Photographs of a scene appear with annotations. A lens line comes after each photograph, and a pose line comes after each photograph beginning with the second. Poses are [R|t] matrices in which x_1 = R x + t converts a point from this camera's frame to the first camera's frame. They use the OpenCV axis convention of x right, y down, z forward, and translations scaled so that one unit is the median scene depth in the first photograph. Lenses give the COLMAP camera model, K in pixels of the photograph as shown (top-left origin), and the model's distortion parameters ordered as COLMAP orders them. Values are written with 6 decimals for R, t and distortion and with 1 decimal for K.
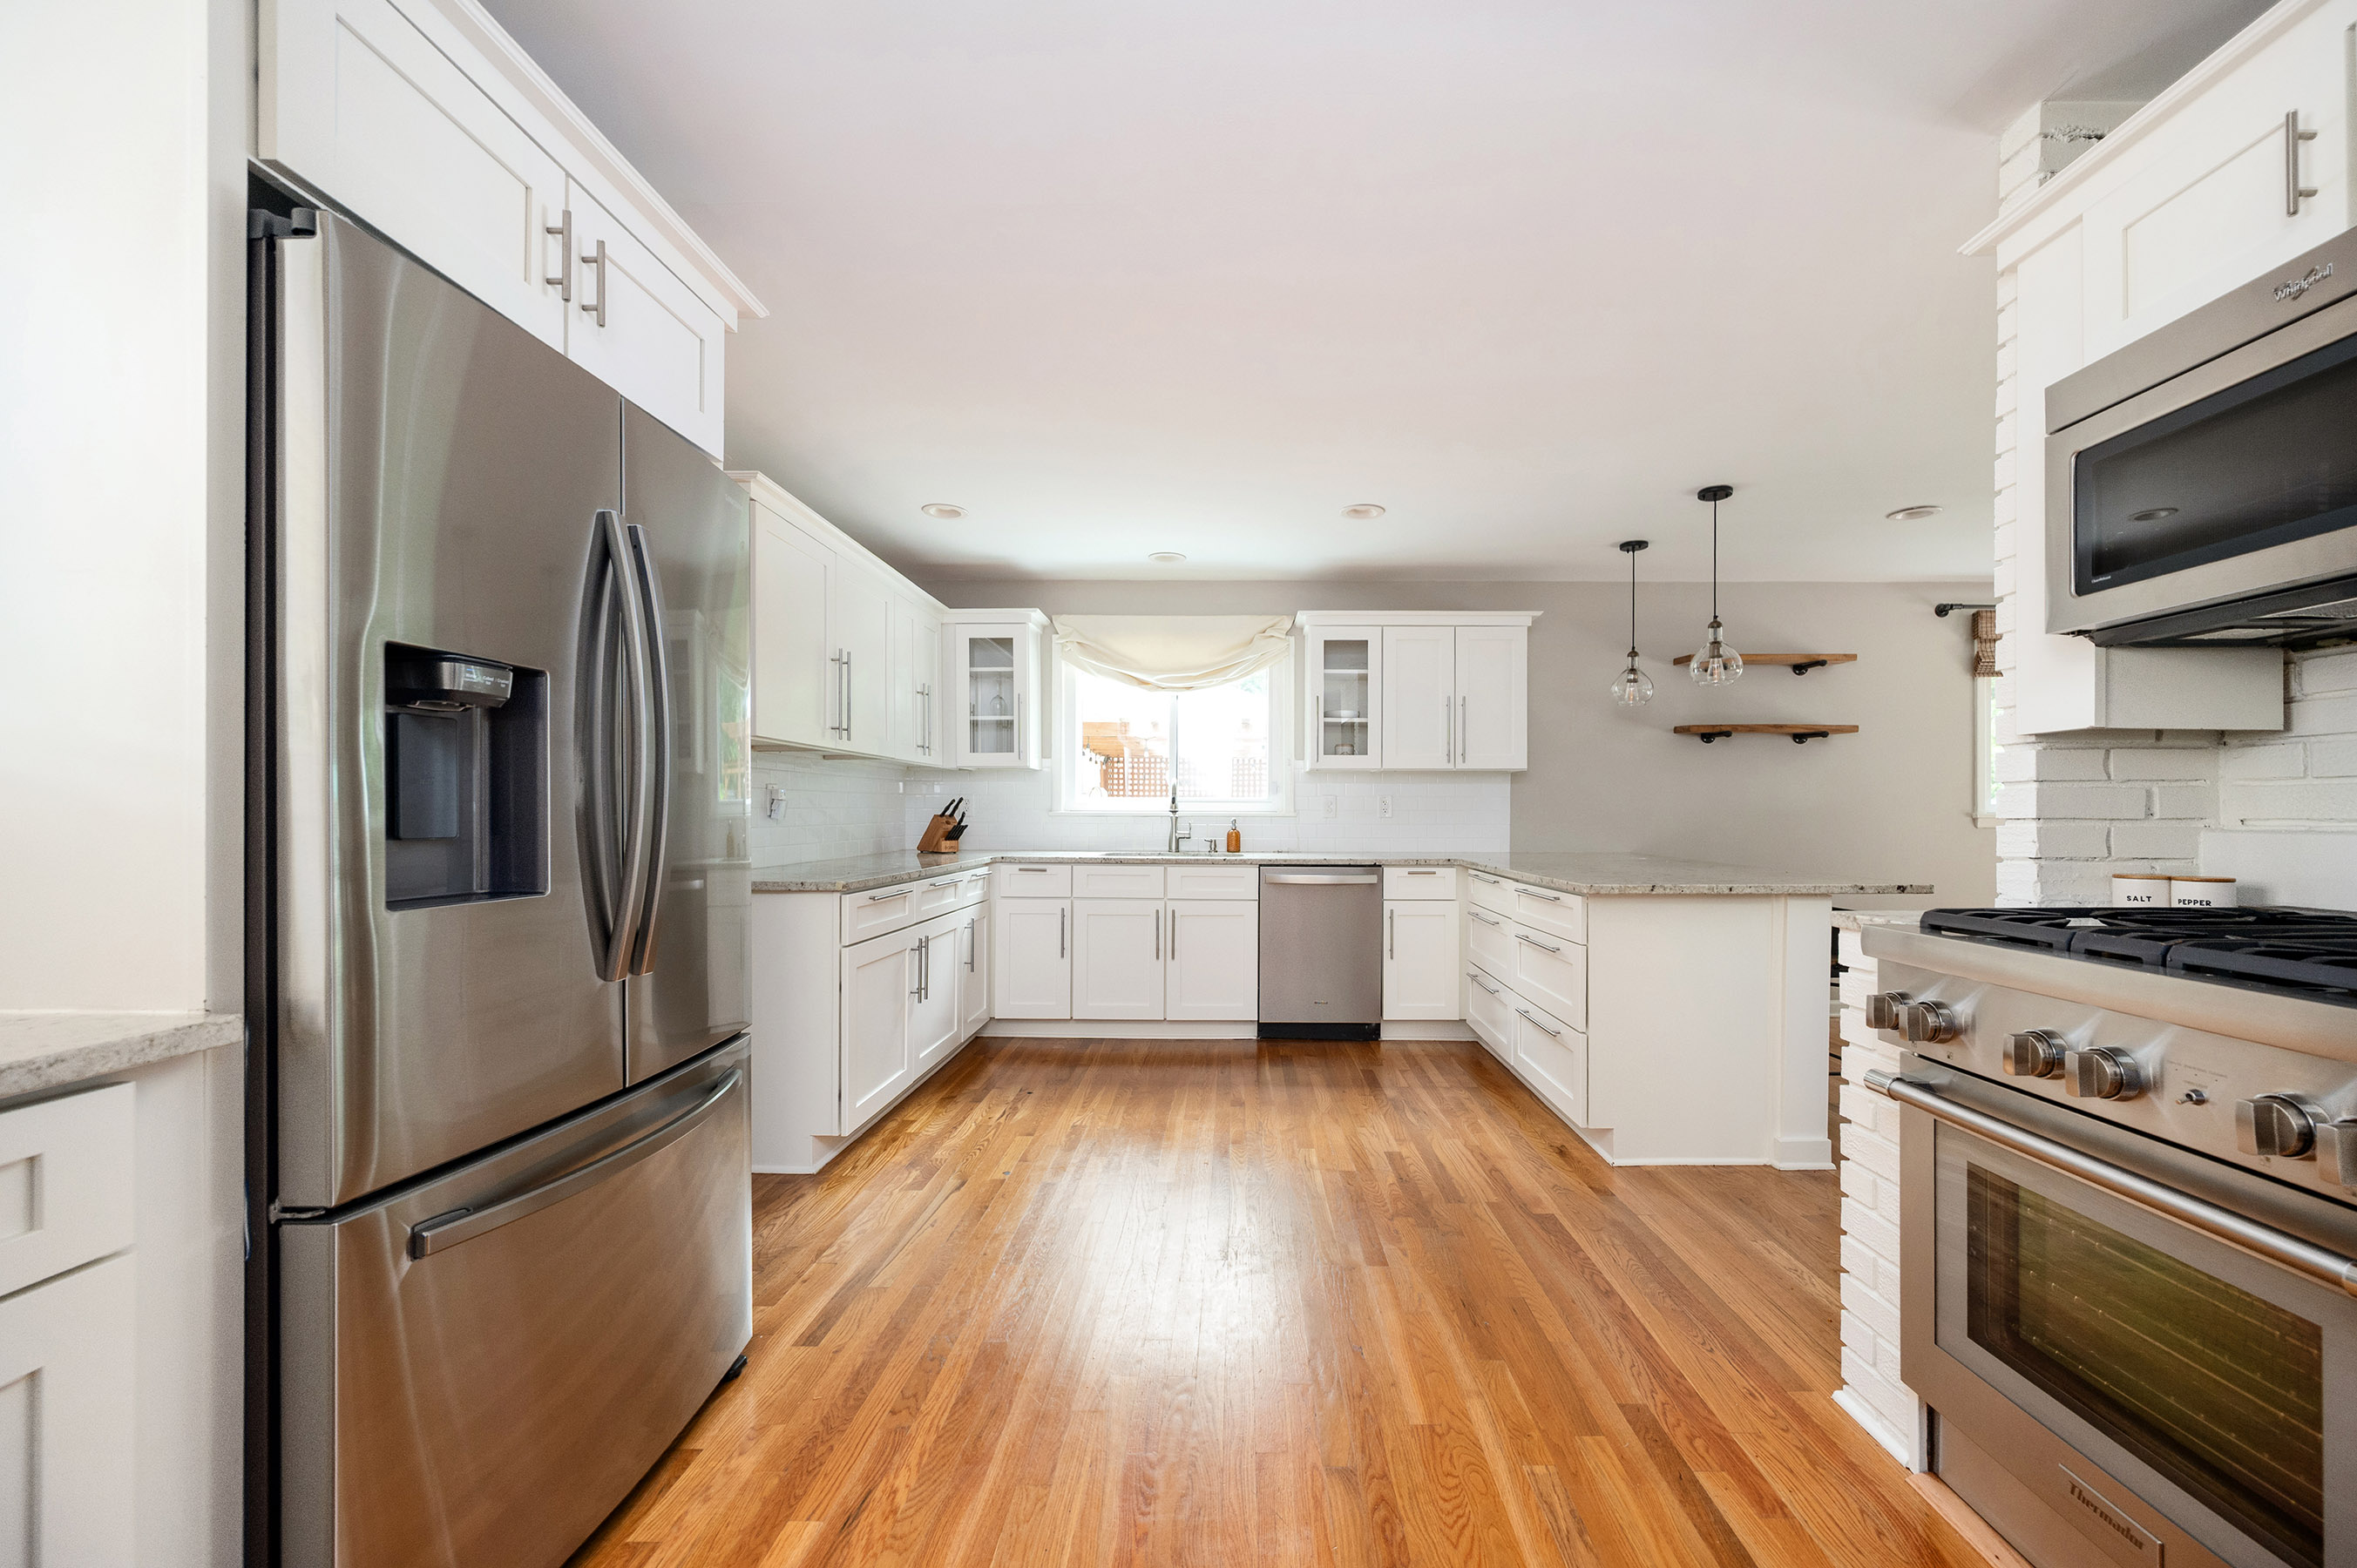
lens RADIAL K [[954.3, 0, 1235.0], [0, 954.3, 819.8], [0, 0, 1]] dist [0.000101, -0.000047]
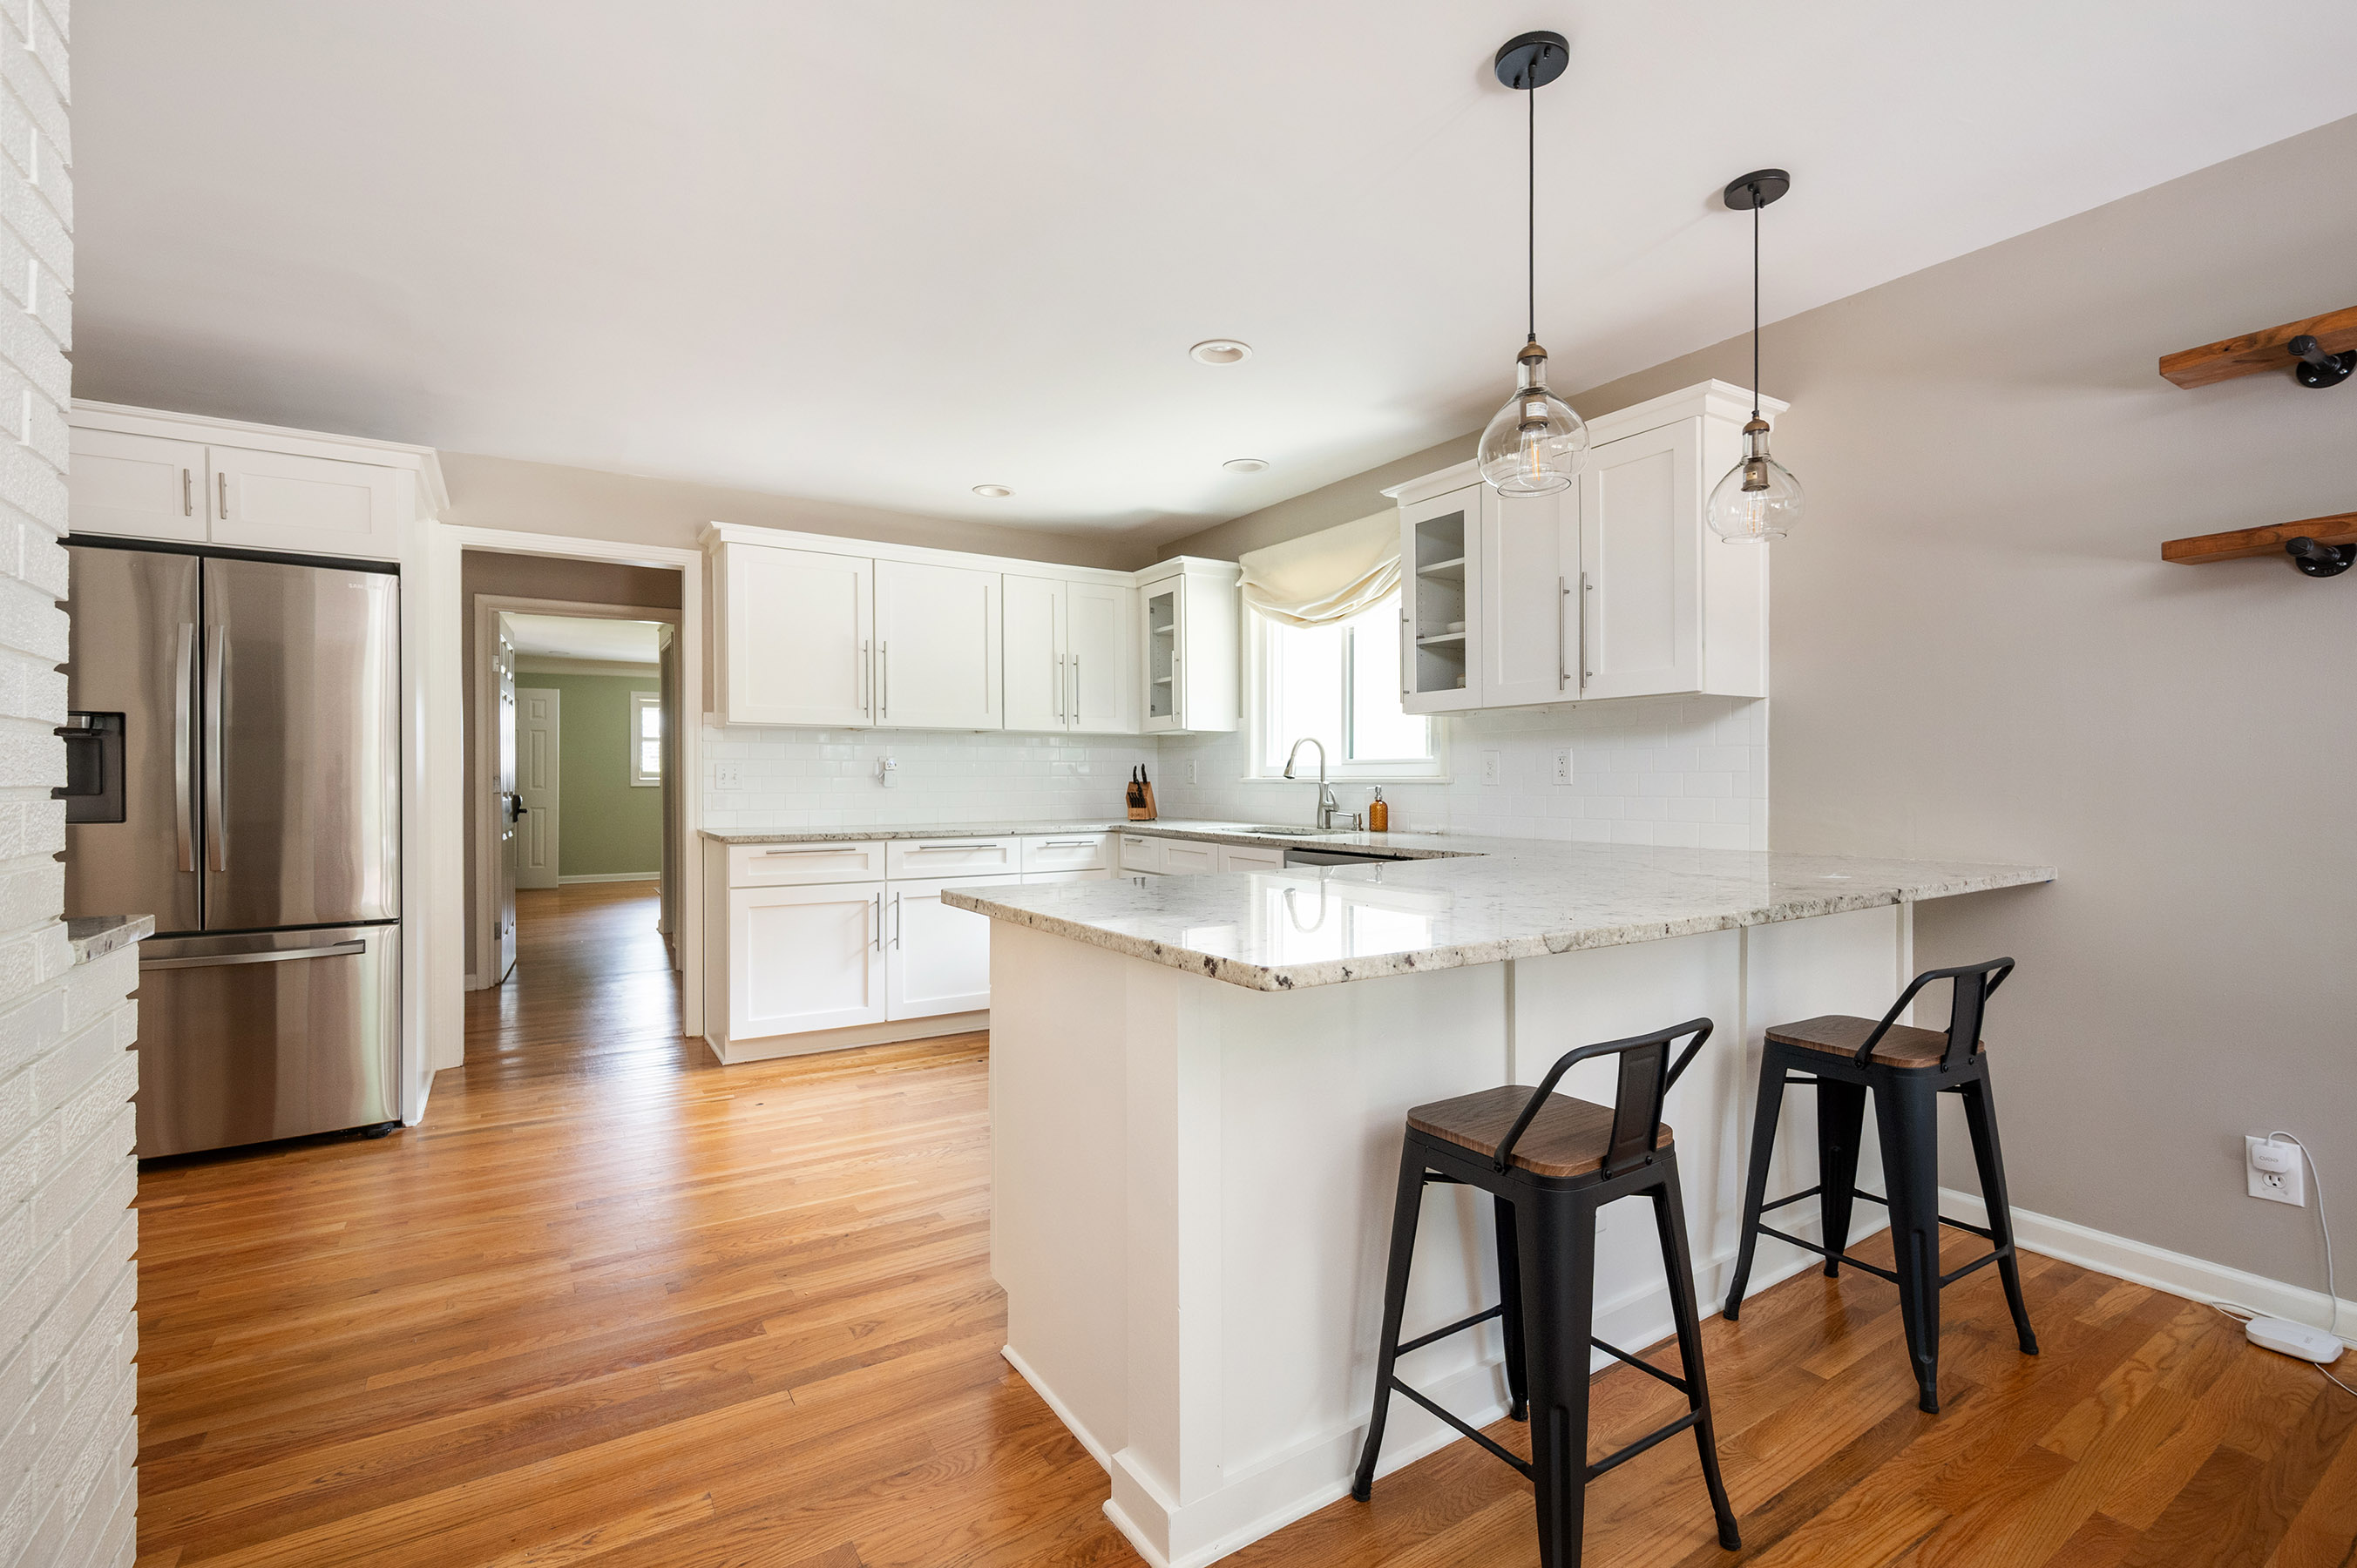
lens RADIAL K [[1045.3, 0, 1178.5], [0, 1045.3, 784.0], [0, 0, 1]] dist [-0.000109, -0.000065]
pose [[0.533551, -0.000511, -0.845768, 0.869214], [-0.001239, 0.999998, -0.001385, -0.002005], [0.845767, 0.001787, 0.533549, 0.624333]]
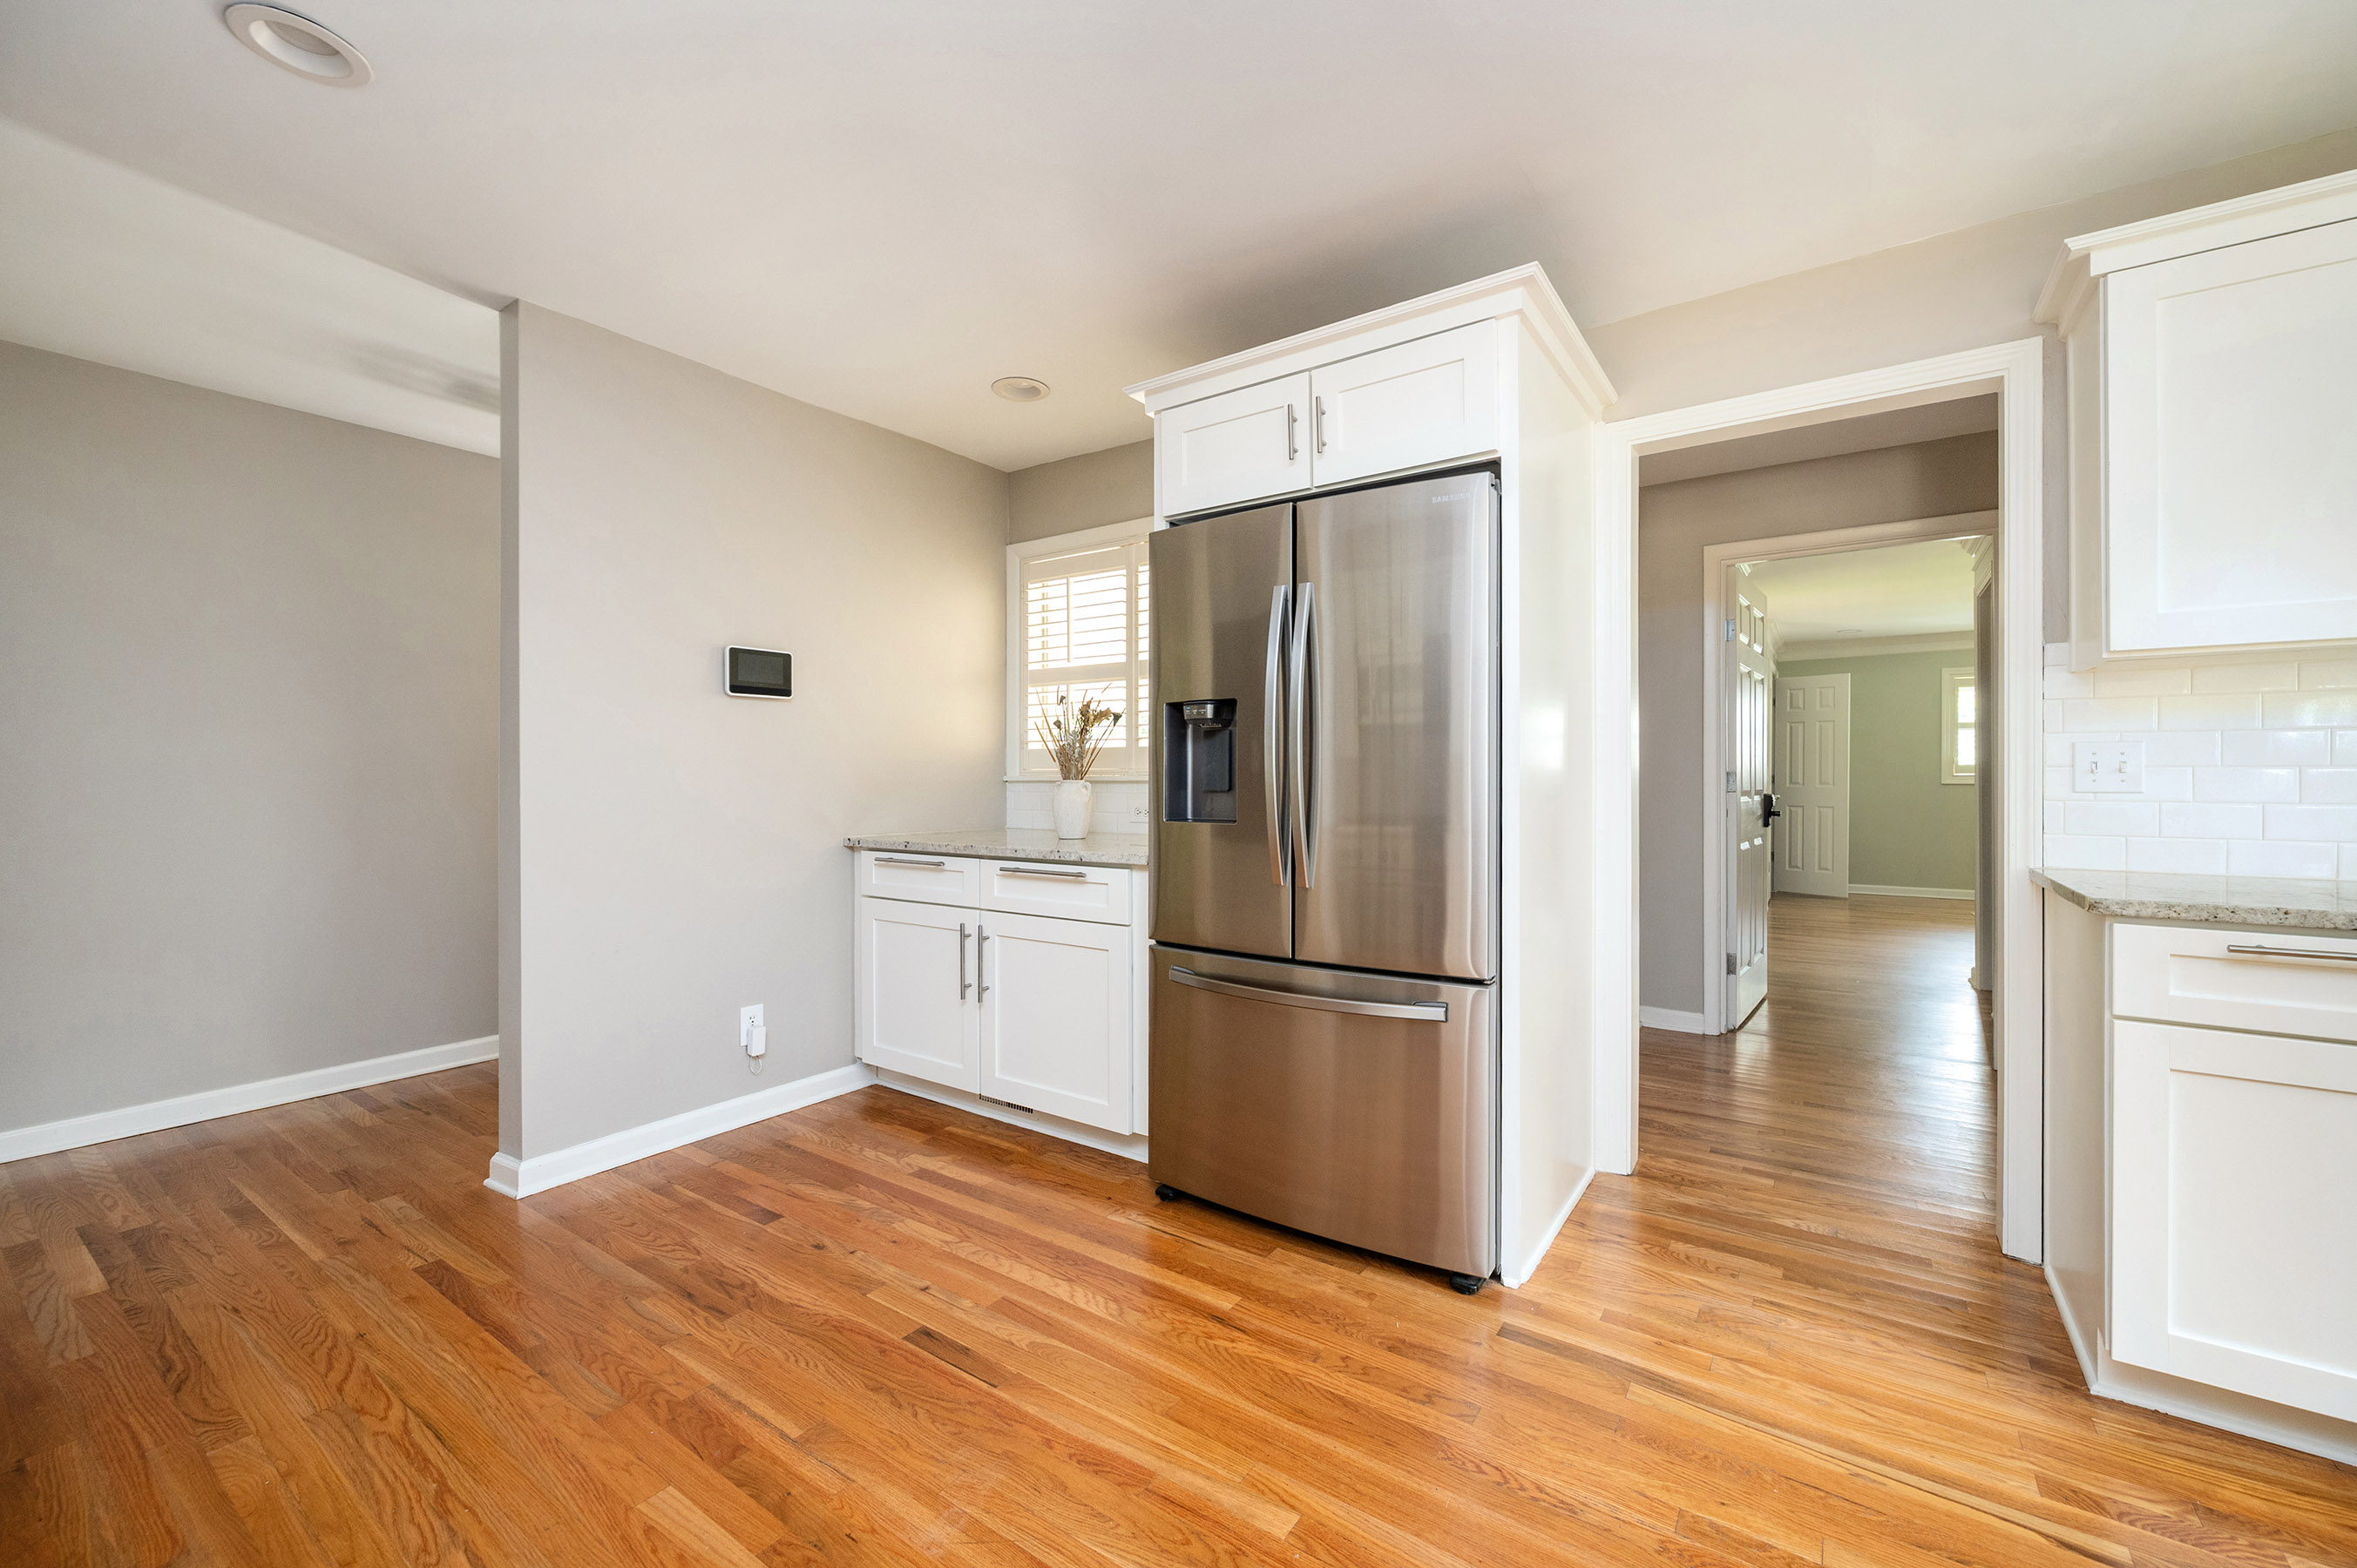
lens RADIAL K [[939.3, 0, 1197.6], [0, 939.3, 778.7], [0, 0, 1]] dist [-0.002399, -0.000285]
pose [[-0.565585, -0.001475, -0.824689, 0.280898], [-0.005630, 0.999982, 0.002072, -0.003714], [0.824671, 0.005815, -0.565583, 0.707421]]
